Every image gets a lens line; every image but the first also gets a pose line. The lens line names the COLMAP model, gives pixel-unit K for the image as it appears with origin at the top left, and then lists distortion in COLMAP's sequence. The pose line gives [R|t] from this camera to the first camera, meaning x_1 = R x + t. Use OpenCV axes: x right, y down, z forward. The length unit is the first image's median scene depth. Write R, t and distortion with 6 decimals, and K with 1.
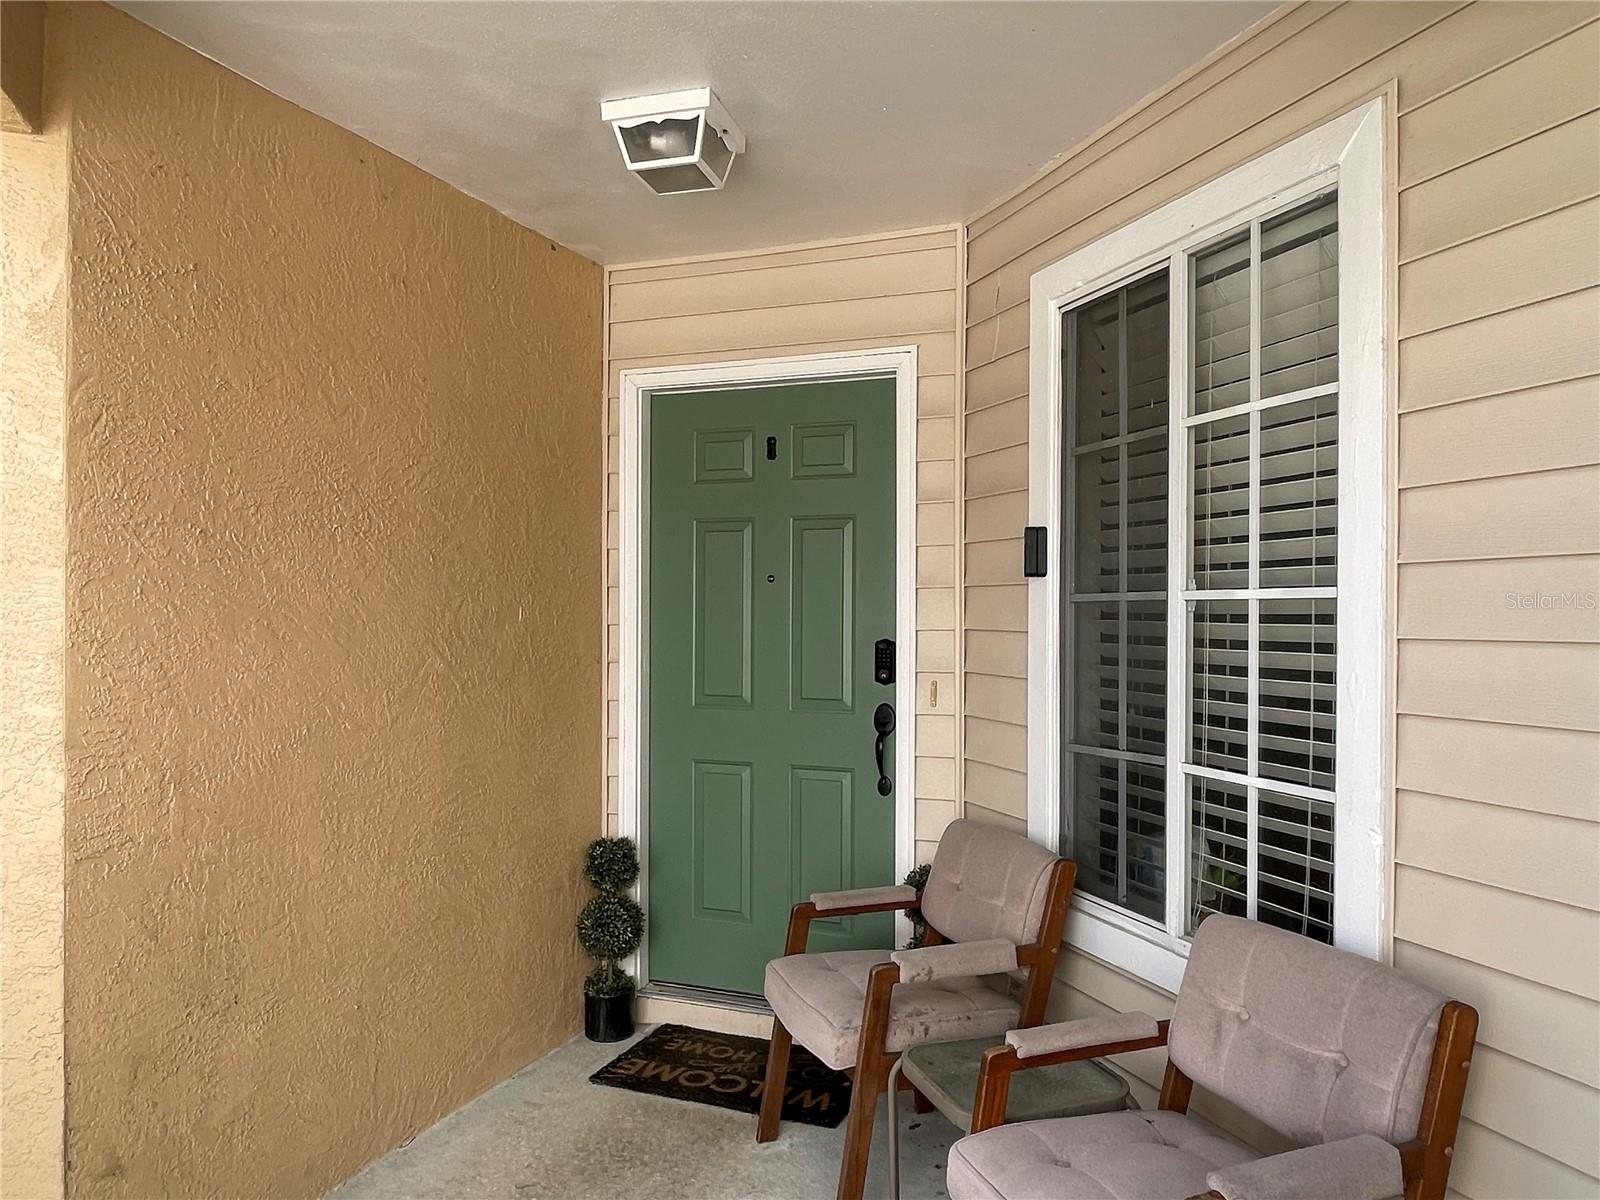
lens RADIAL K [[1090.6, 0, 802.3], [0, 1090.6, 601.5], [0, 0, 1]] dist [0.001378, -0.001332]
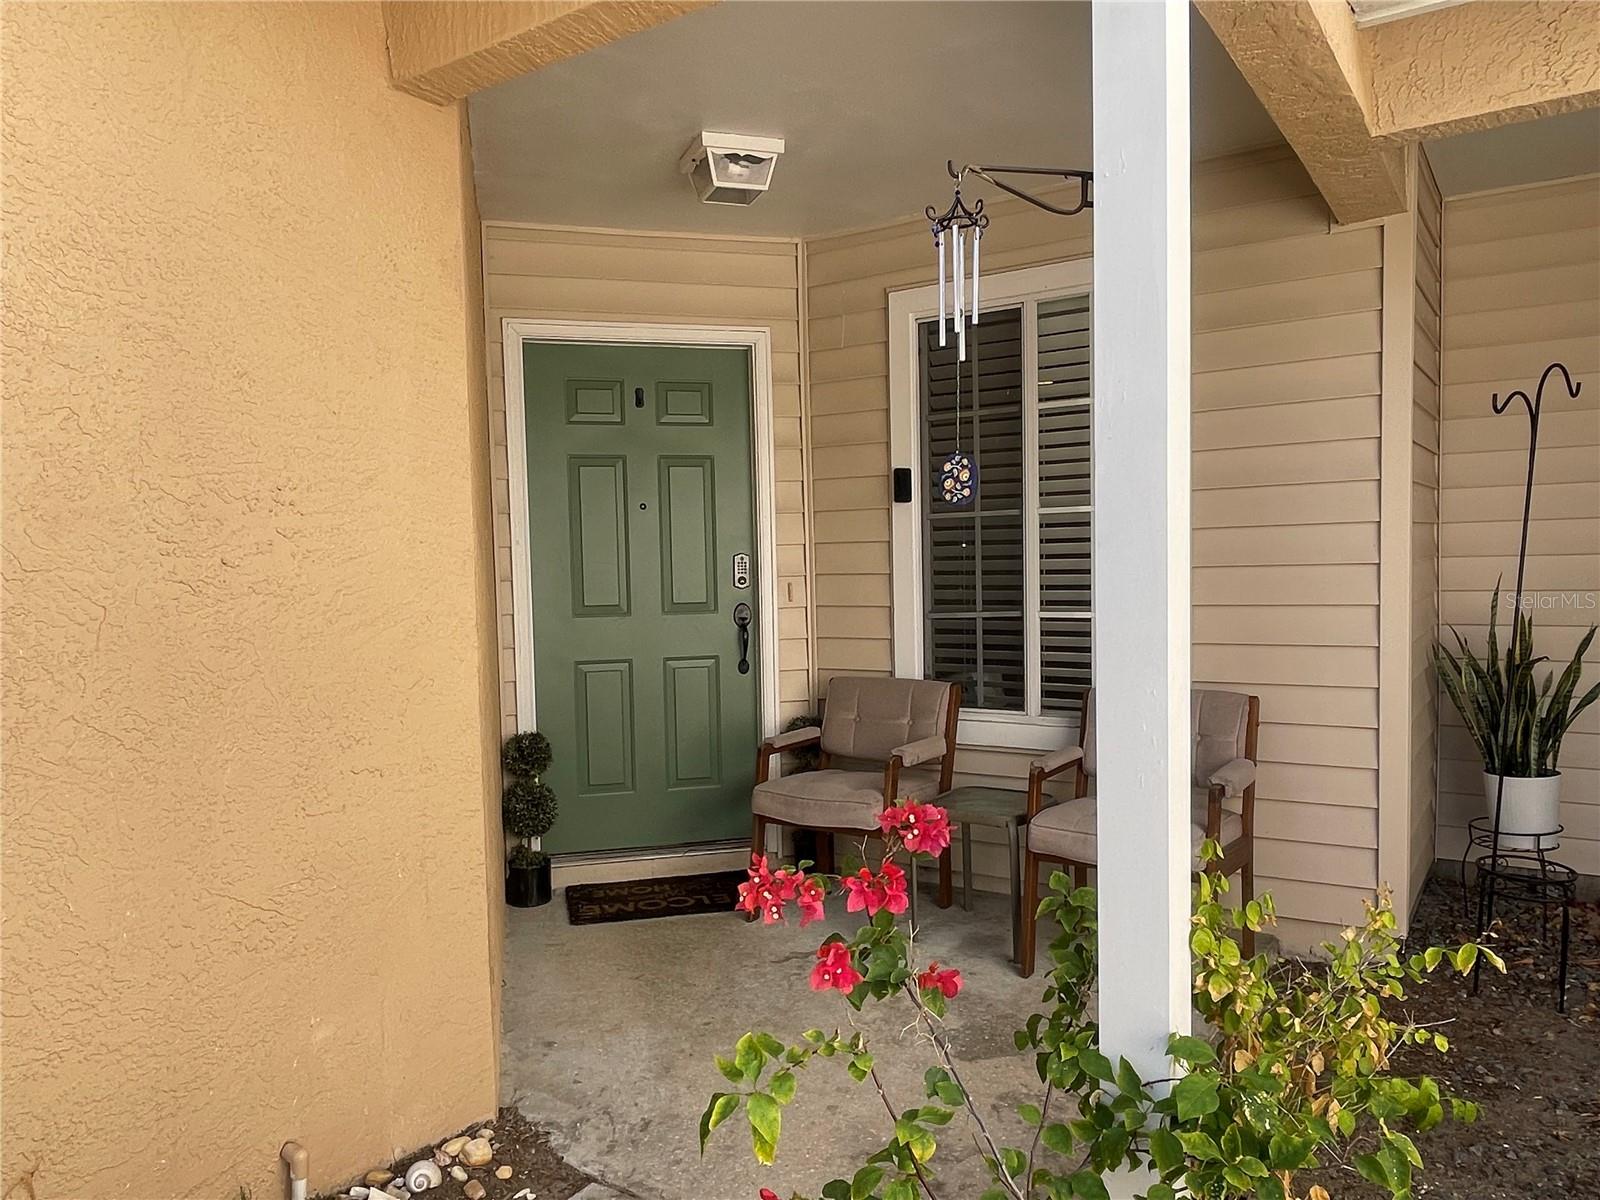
lens RADIAL K [[1116.5, 0, 798.6], [0, 1116.5, 604.7], [0, 0, 1]] dist [0.007397, 0.000184]
pose [[0.818260, -0.046231, 0.572987, -0.749270], [0.018699, 0.998374, 0.053849, 0.030140], [-0.574545, -0.033348, 0.817794, -0.148422]]
